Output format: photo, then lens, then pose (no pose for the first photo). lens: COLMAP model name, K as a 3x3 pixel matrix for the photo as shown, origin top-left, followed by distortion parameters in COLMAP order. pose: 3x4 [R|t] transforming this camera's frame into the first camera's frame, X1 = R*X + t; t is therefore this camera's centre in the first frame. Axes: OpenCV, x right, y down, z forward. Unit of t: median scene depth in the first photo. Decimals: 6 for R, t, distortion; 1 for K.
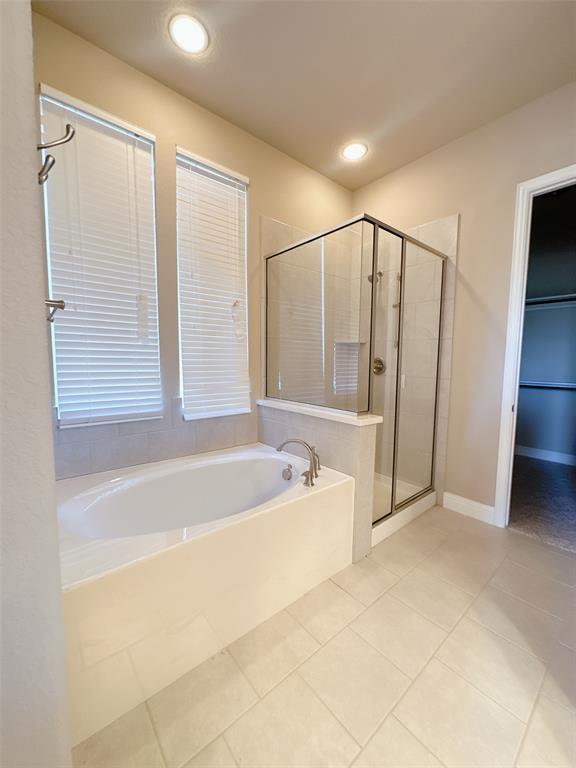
lens RADIAL K [[304.9, 0, 288.6], [0, 304.9, 385.8], [0, 0, 1]] dist [-0.002536, -0.000770]
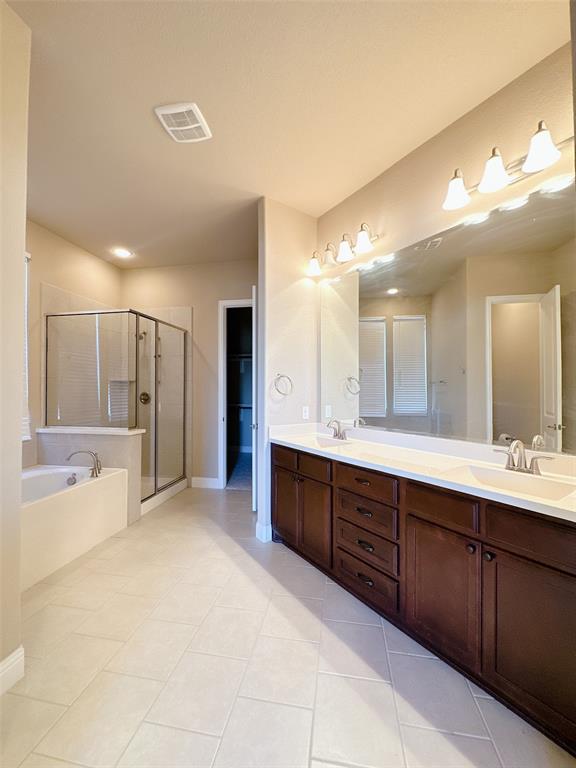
lens RADIAL K [[304.9, 0, 290.5], [0, 304.9, 385.8], [0, 0, 1]] dist [-0.002536, -0.000770]
pose [[0.763872, -0.002186, 0.645364, -0.136207], [0.065359, 0.995115, -0.073990, 0.037927], [-0.642049, 0.098699, 0.760283, -0.688028]]
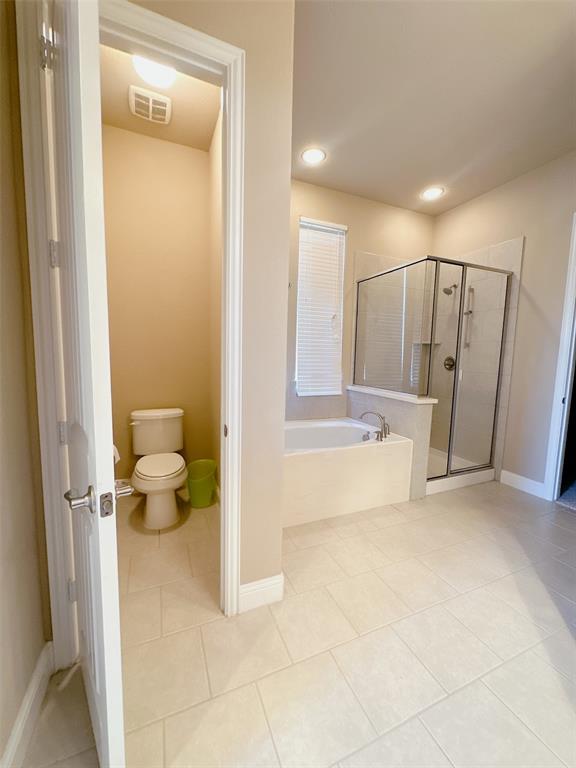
lens RADIAL K [[304.9, 0, 291.0], [0, 304.9, 385.8], [0, 0, 1]] dist [-0.002536, -0.000770]
pose [[0.957330, 0.041605, -0.285986, 0.057620], [-0.038256, 0.999118, 0.017290, 0.038341], [0.286453, -0.005612, 0.958078, -0.464457]]
